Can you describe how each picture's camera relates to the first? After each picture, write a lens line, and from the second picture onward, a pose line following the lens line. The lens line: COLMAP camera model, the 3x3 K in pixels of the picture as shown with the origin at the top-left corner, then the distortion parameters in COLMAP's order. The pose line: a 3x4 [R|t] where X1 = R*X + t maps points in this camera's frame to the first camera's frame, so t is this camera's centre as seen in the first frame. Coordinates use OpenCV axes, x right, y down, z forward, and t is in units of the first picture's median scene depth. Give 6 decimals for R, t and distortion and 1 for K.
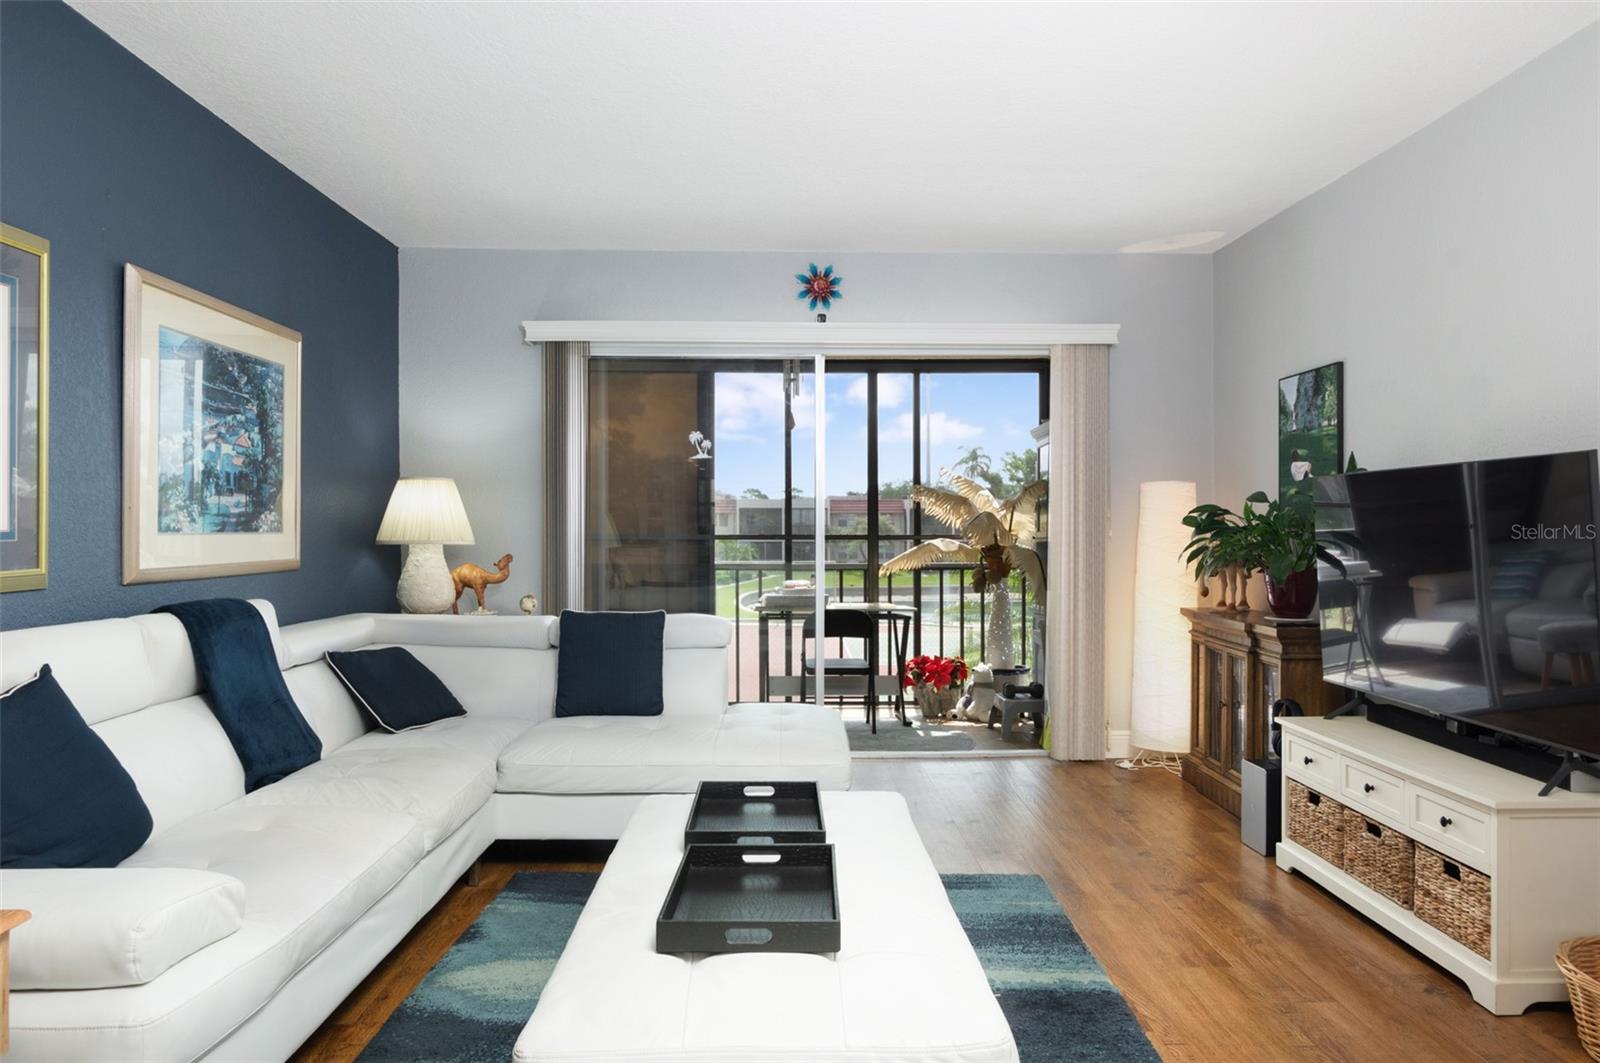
lens RADIAL K [[1037.5, 0, 788.4], [0, 1037.5, 529.7], [0, 0, 1]] dist [-0.035539, 0.003601]
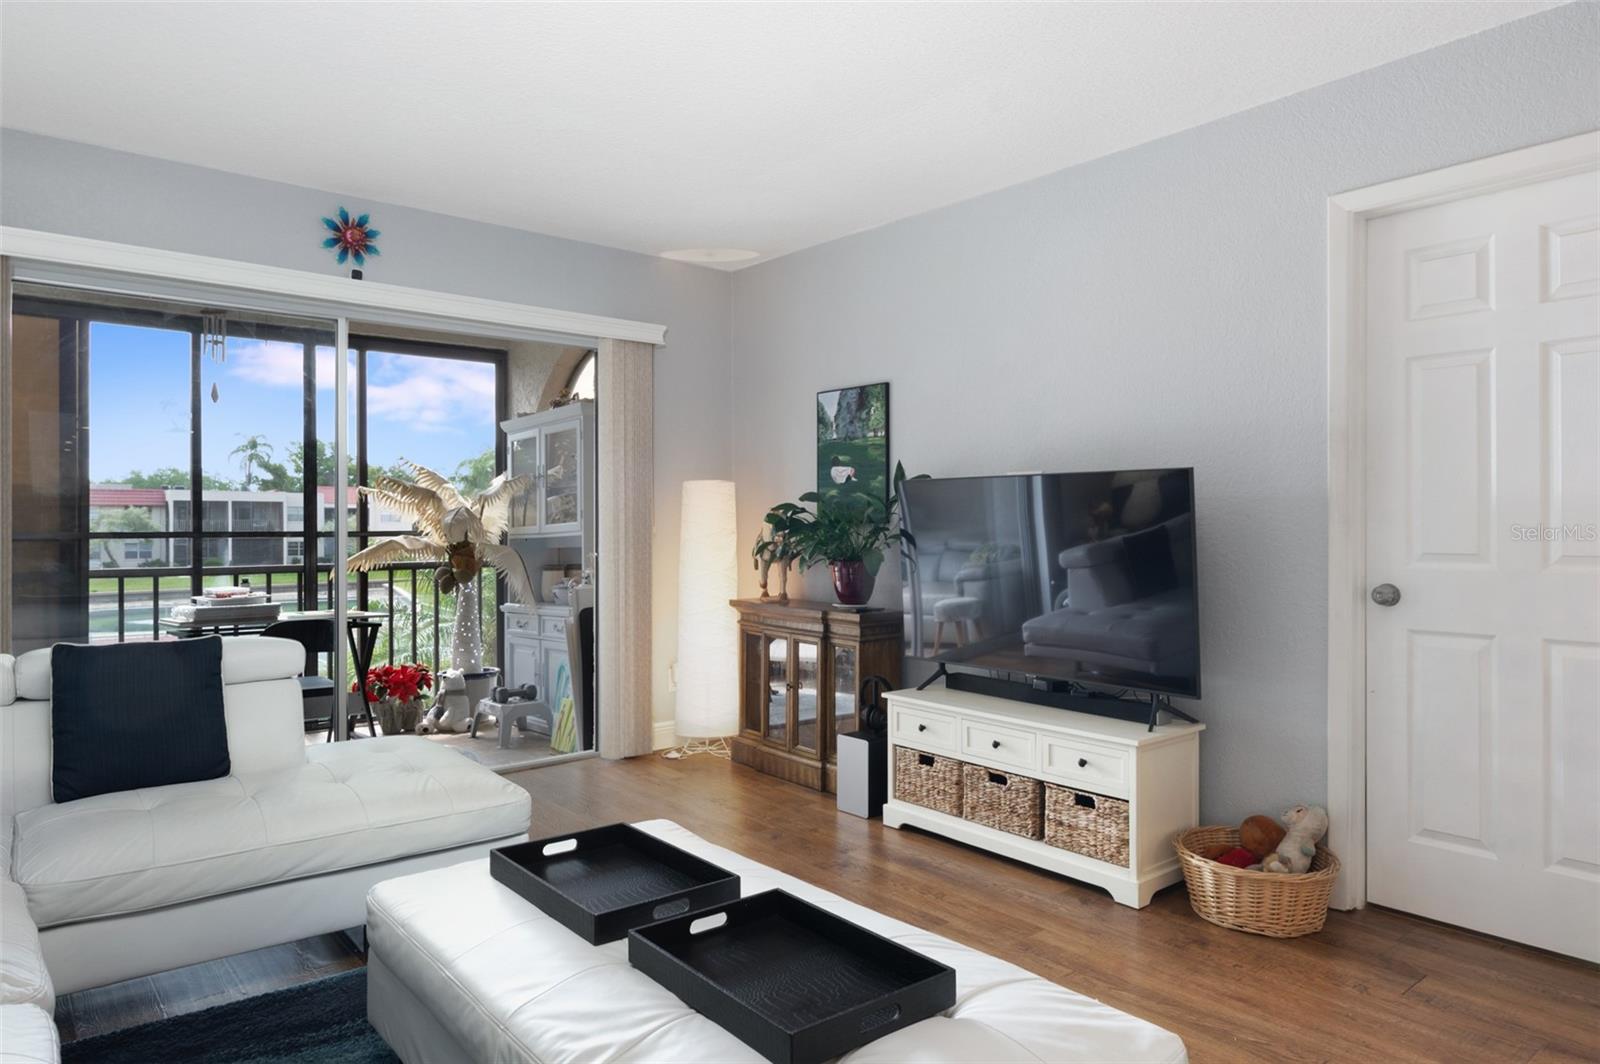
lens RADIAL K [[1008.2, 0, 792.2], [0, 1008.2, 517.9], [0, 0, 1]] dist [-0.008478, 0.003343]
pose [[0.772588, 0.005216, 0.634886, -0.257886], [-0.001007, 0.999975, -0.006990, -0.001639], [-0.634907, 0.004761, 0.772574, 0.174725]]
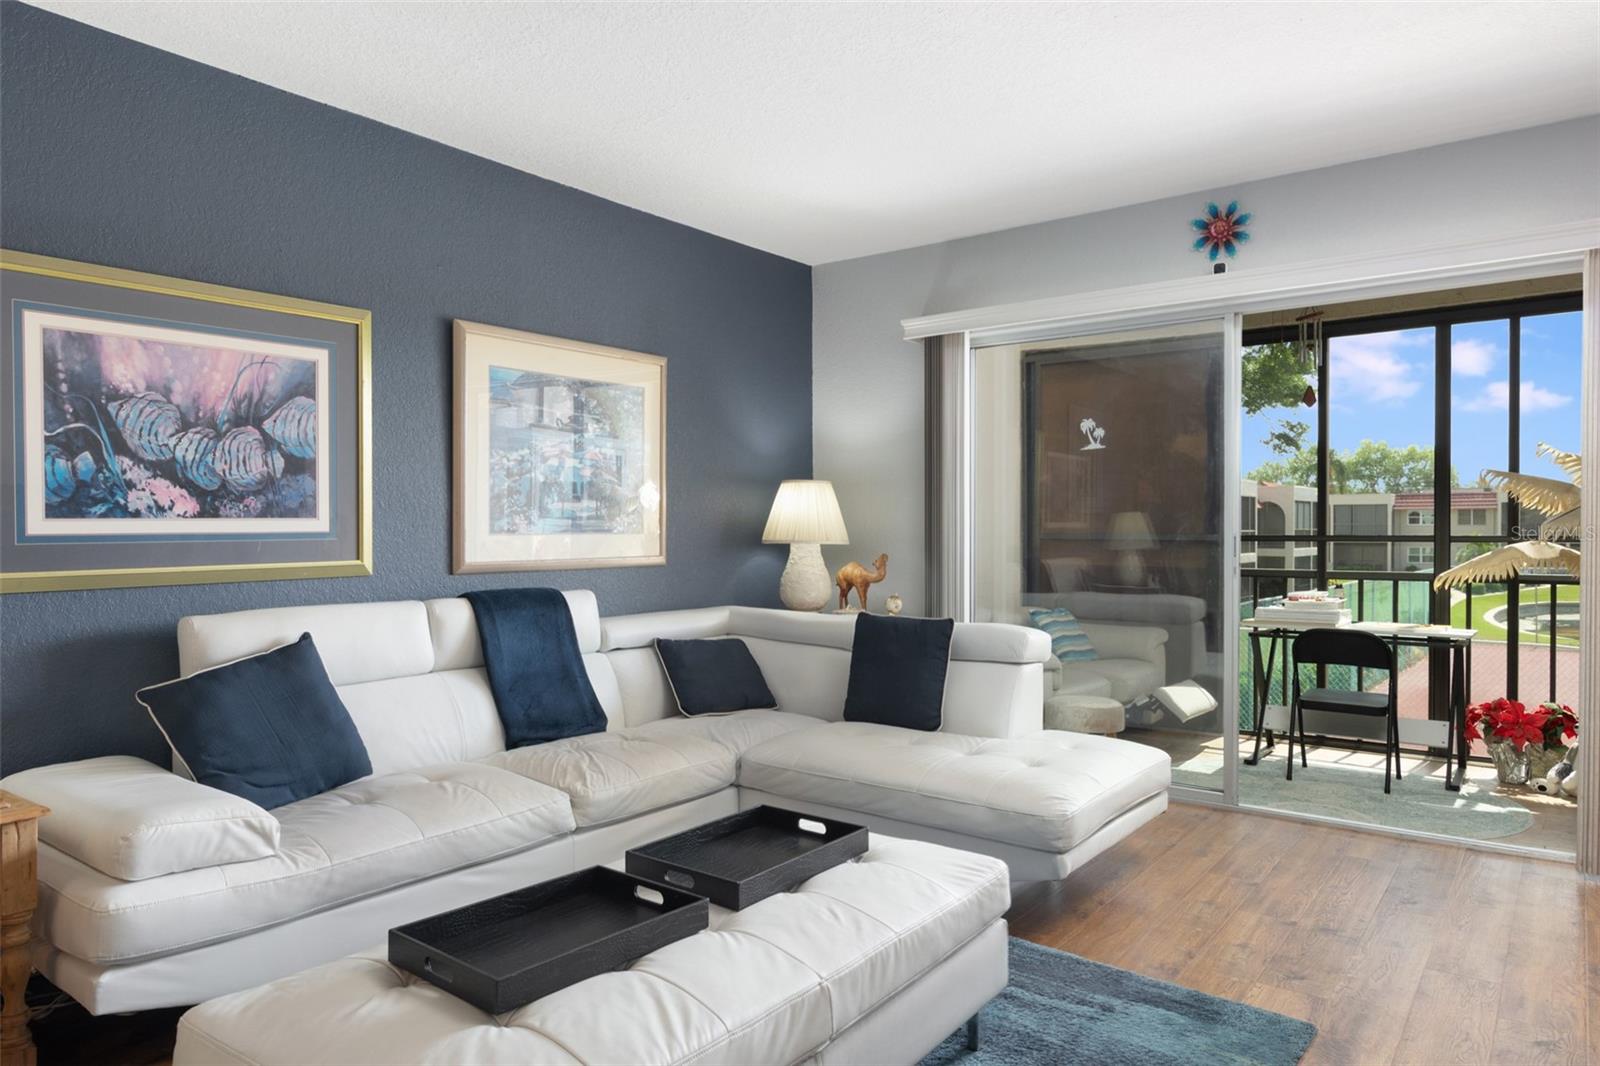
lens RADIAL K [[1008.2, 0, 789.4], [0, 1008.2, 532.5], [0, 0, 1]] dist [-0.008478, 0.003343]
pose [[0.774267, -0.001389, -0.632857, 0.327334], [0.002127, 0.999998, 0.000408, 0.001955], [0.632855, -0.001662, 0.774269, 0.212824]]
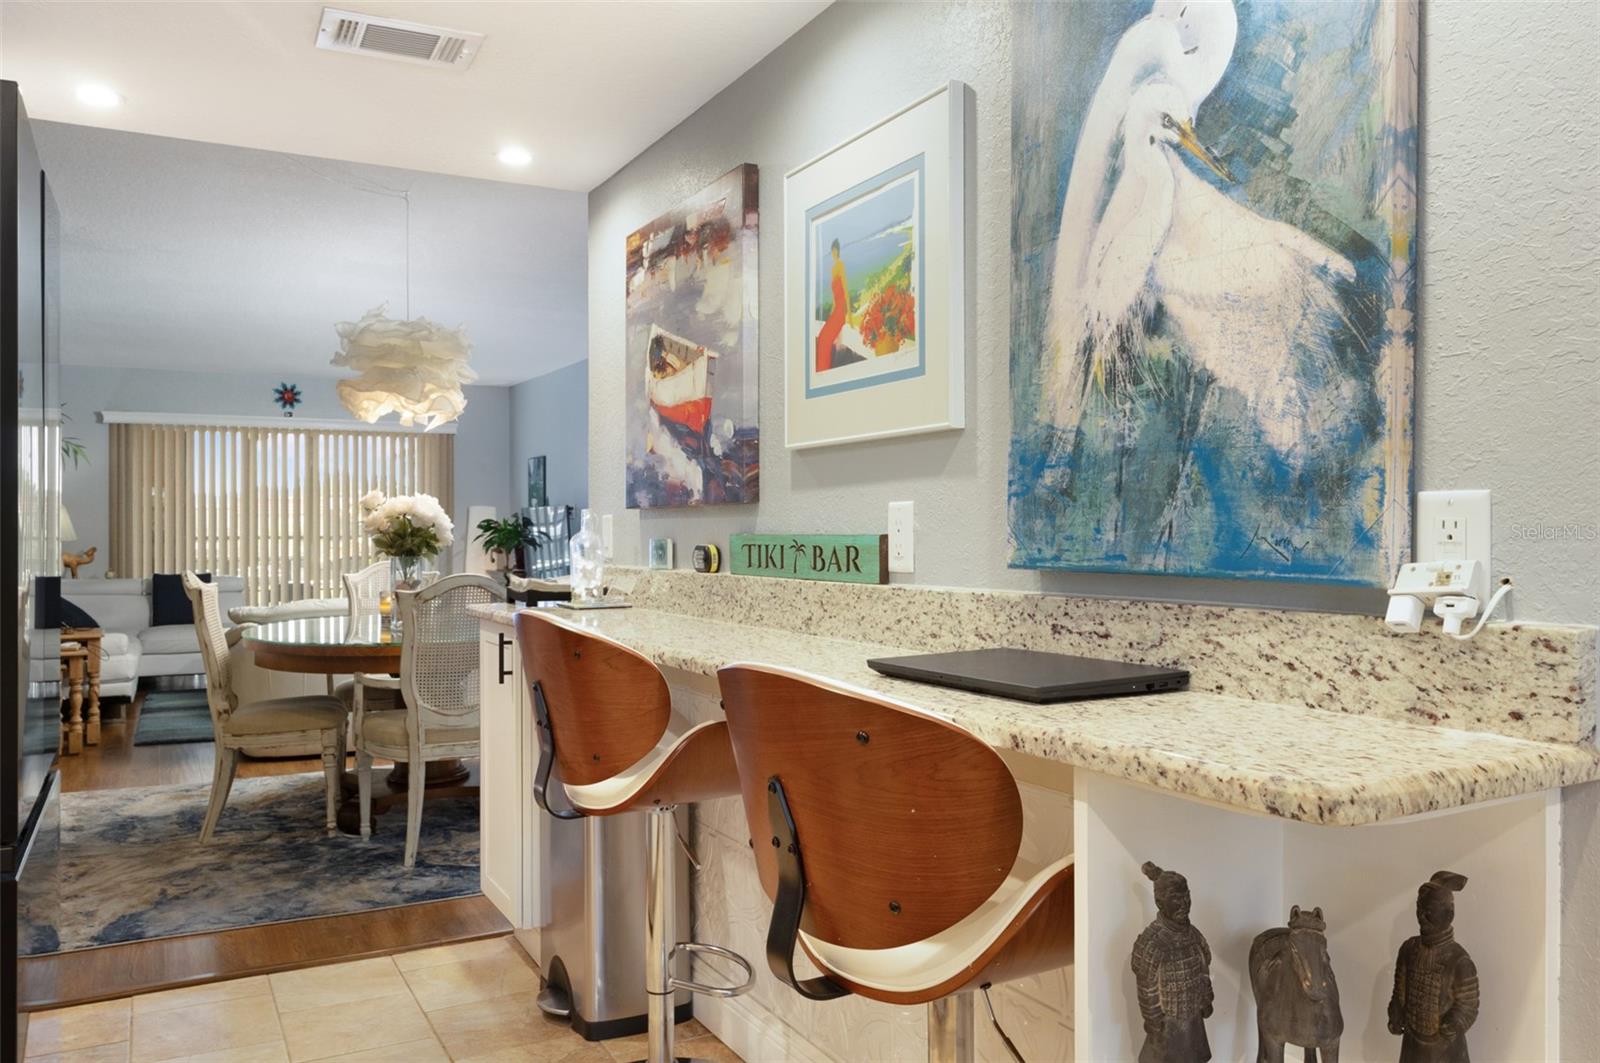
lens RADIAL K [[1238.2, 0, 801.7], [0, 1238.2, 533.6], [0, 0, 1]] dist [-0.000478, -0.001547]
pose [[0.891893, -0.004446, 0.452225, -0.178417], [0.007740, 0.999955, -0.005435, 0.024694], [-0.452181, 0.008347, 0.891887, -1.587024]]
